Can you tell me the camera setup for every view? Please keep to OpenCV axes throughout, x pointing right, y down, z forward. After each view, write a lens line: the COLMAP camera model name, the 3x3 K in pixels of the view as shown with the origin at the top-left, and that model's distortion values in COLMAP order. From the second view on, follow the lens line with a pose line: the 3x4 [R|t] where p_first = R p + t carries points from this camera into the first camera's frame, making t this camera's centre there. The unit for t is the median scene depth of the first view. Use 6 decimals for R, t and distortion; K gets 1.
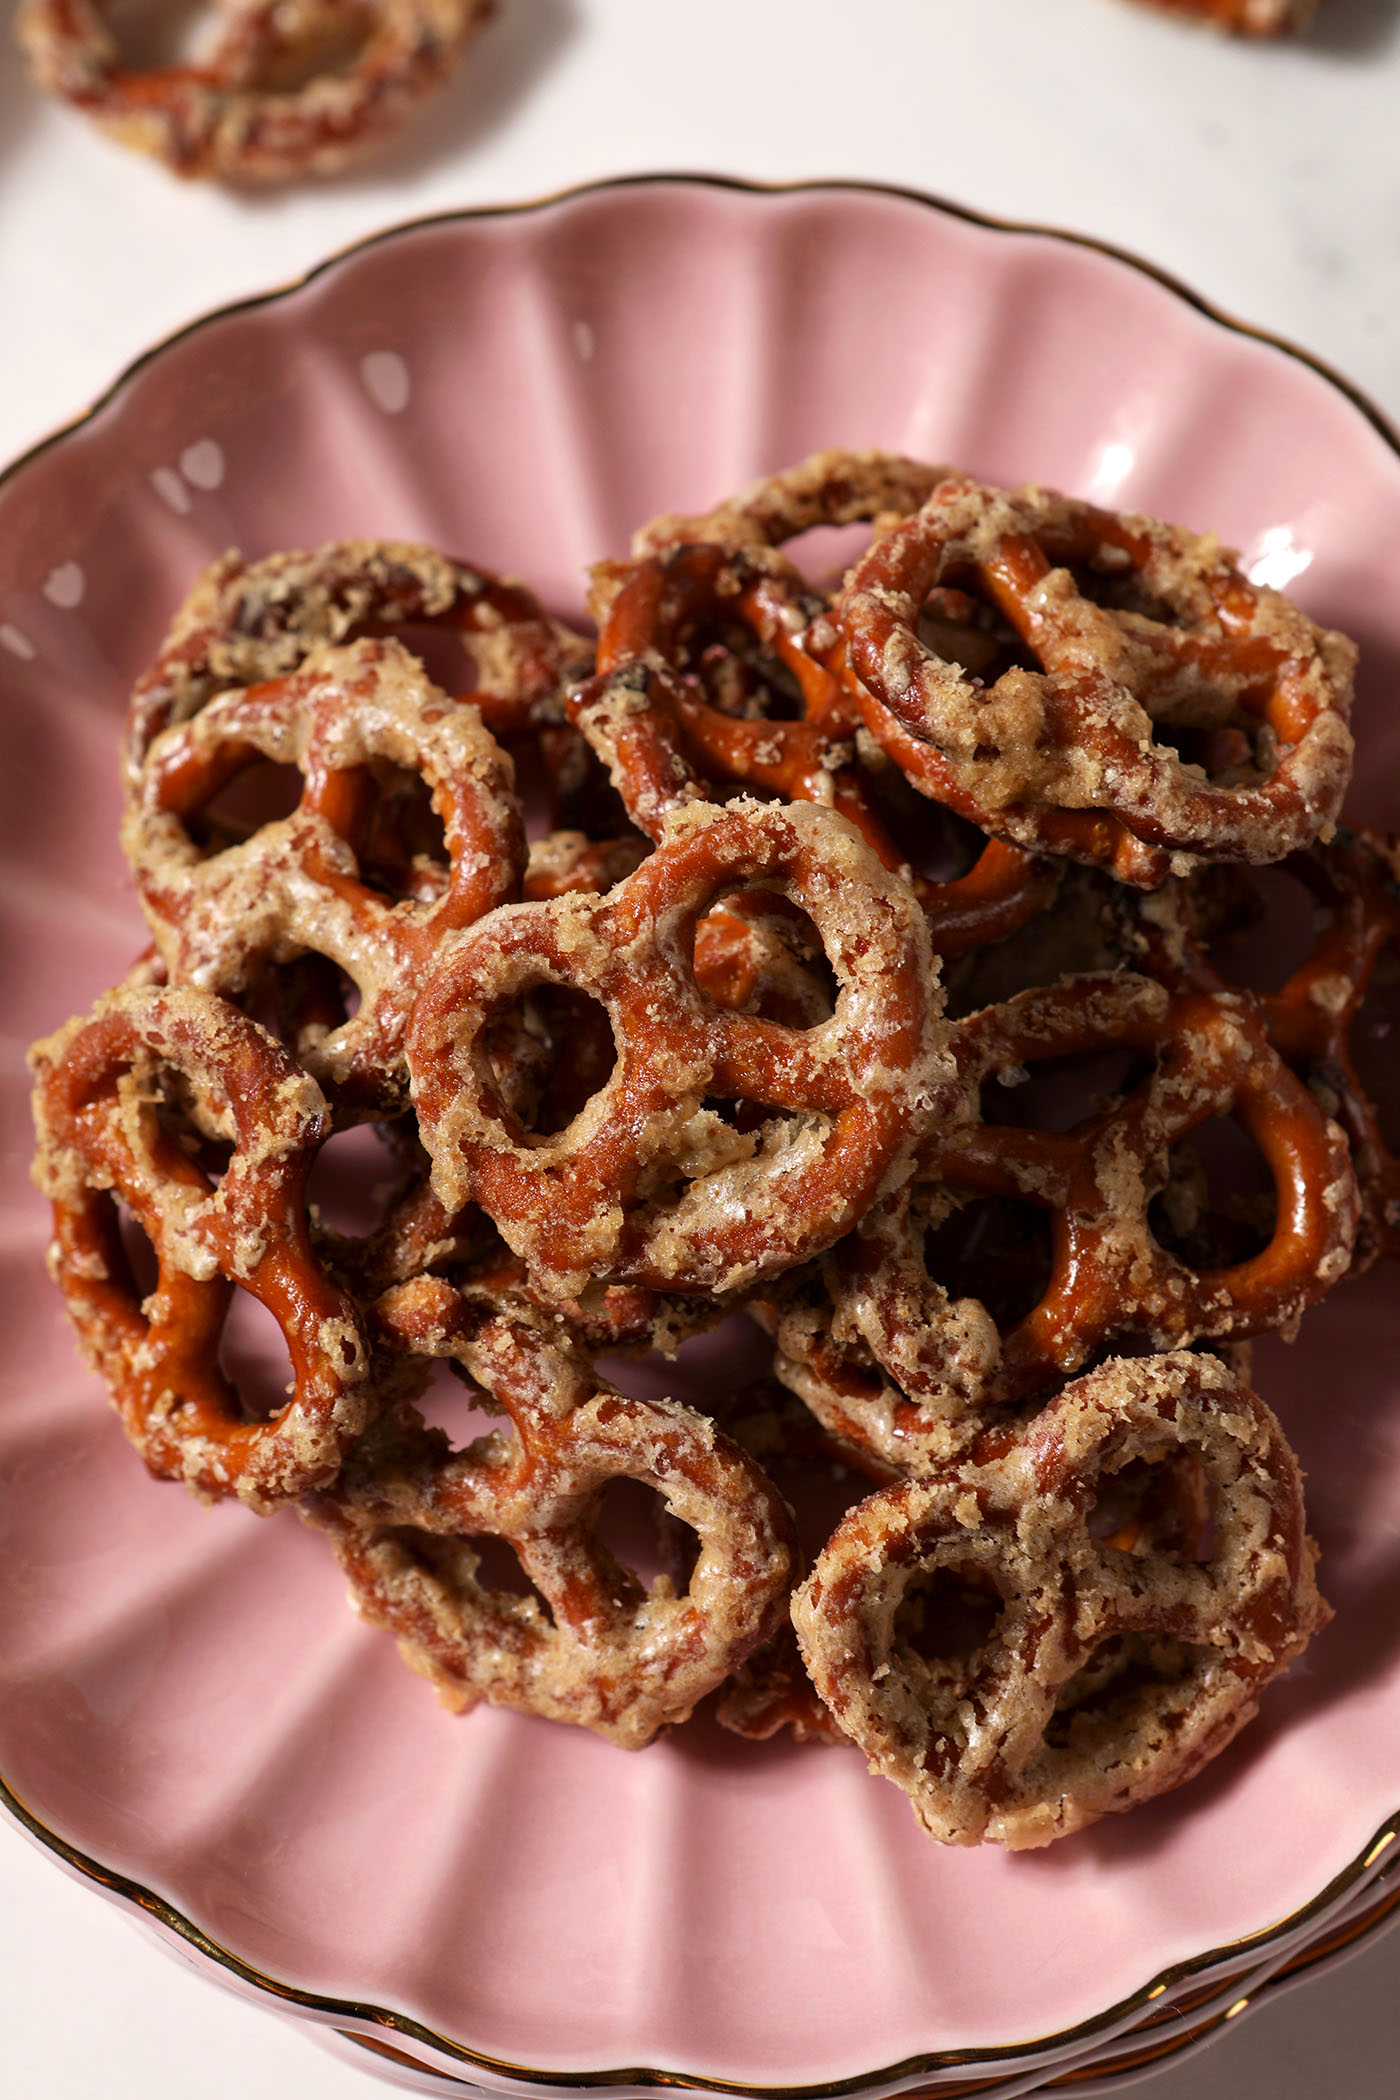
lens RADIAL K [[4303.8, 0, 683.1], [0, 4303.8, 1047.9], [0, 0, 1]] dist [0.421651, 0.000000]
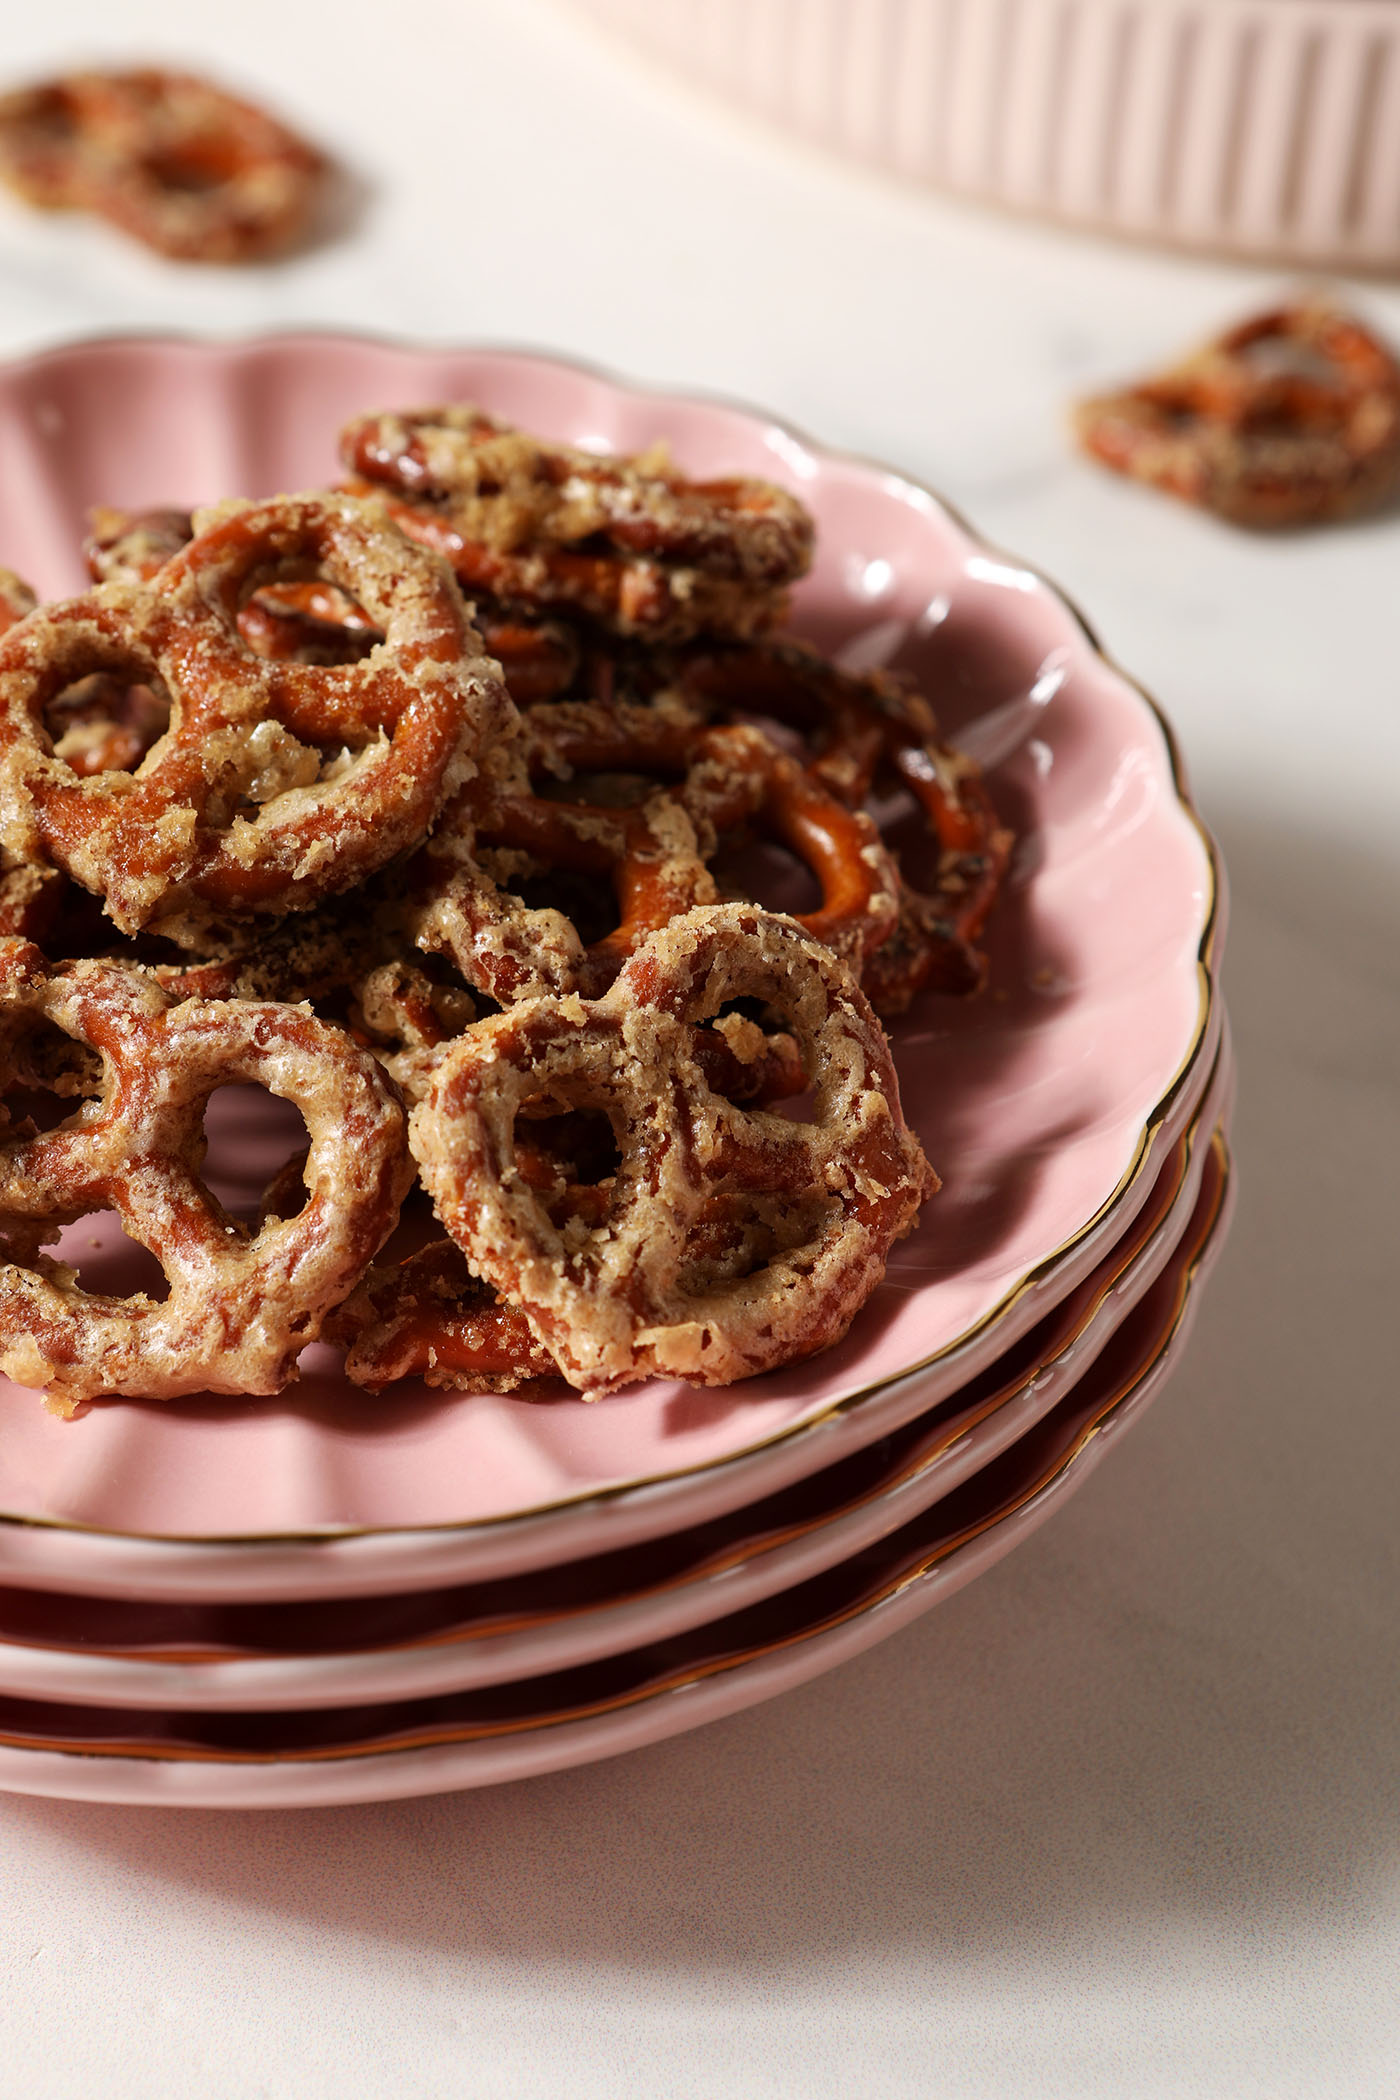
lens RADIAL K [[4303.8, 0, 710.2], [0, 4303.8, 1050.0], [0, 0, 1]] dist [0.421651, 0.000000]
pose [[0.981548, -0.085704, 0.170936, -0.073430], [0.159973, 0.857753, -0.488536, 0.597320], [-0.104751, 0.506867, 0.855636, 0.140481]]
